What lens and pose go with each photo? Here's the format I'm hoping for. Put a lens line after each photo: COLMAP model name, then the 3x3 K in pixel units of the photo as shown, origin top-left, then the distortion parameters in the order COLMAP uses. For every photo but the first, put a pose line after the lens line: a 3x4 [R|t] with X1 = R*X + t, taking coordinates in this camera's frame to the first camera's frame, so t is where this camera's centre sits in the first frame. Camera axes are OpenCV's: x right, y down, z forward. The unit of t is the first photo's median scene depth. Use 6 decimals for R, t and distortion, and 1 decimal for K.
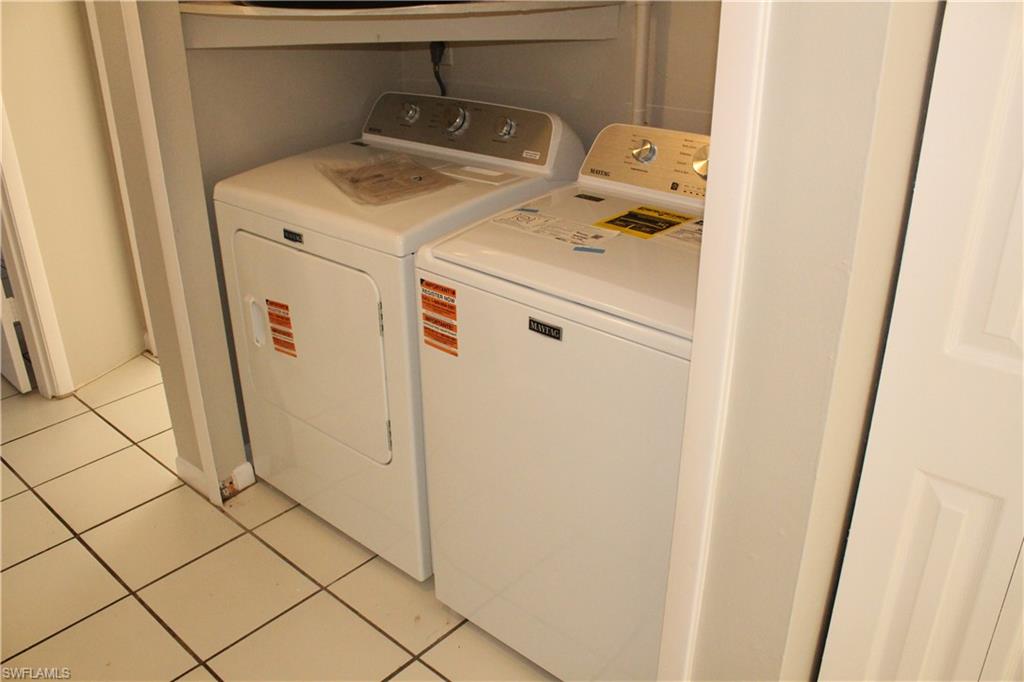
lens RADIAL K [[850.3, 0, 511.9], [0, 850.3, 336.3], [0, 0, 1]] dist [-0.170507, 0.148450]
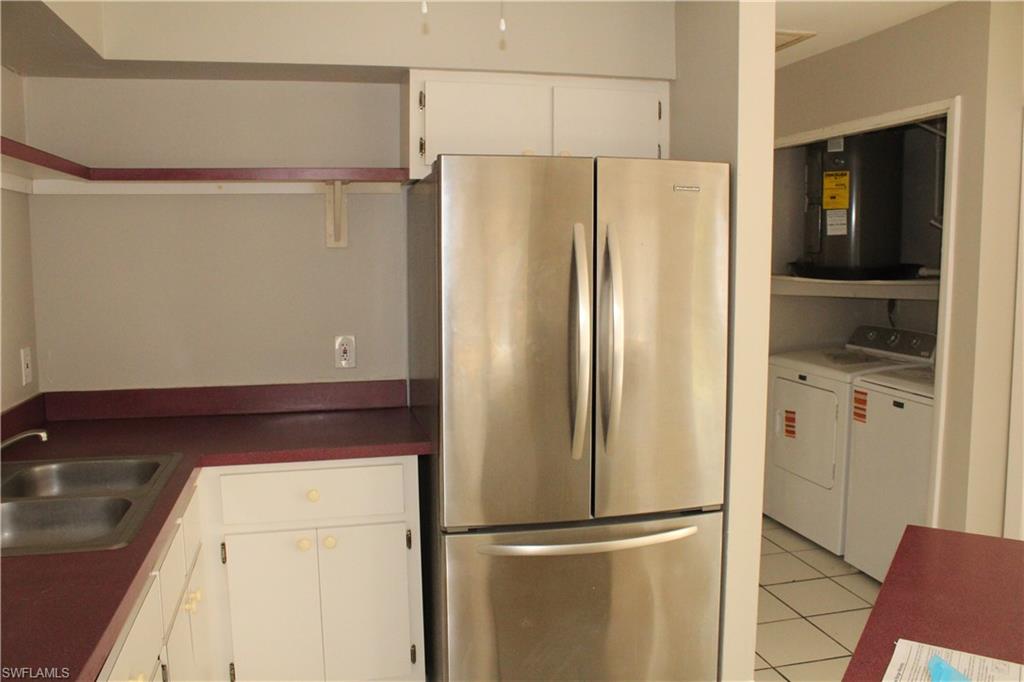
lens RADIAL K [[850.3, 0, 511.9], [0, 850.3, 336.3], [0, 0, 1]] dist [-0.170507, 0.148450]
pose [[0.820844, 0.062897, -0.567678, 0.345864], [-0.239088, 0.940484, -0.241510, 0.486695], [0.518702, 0.333968, 0.787029, -1.147275]]
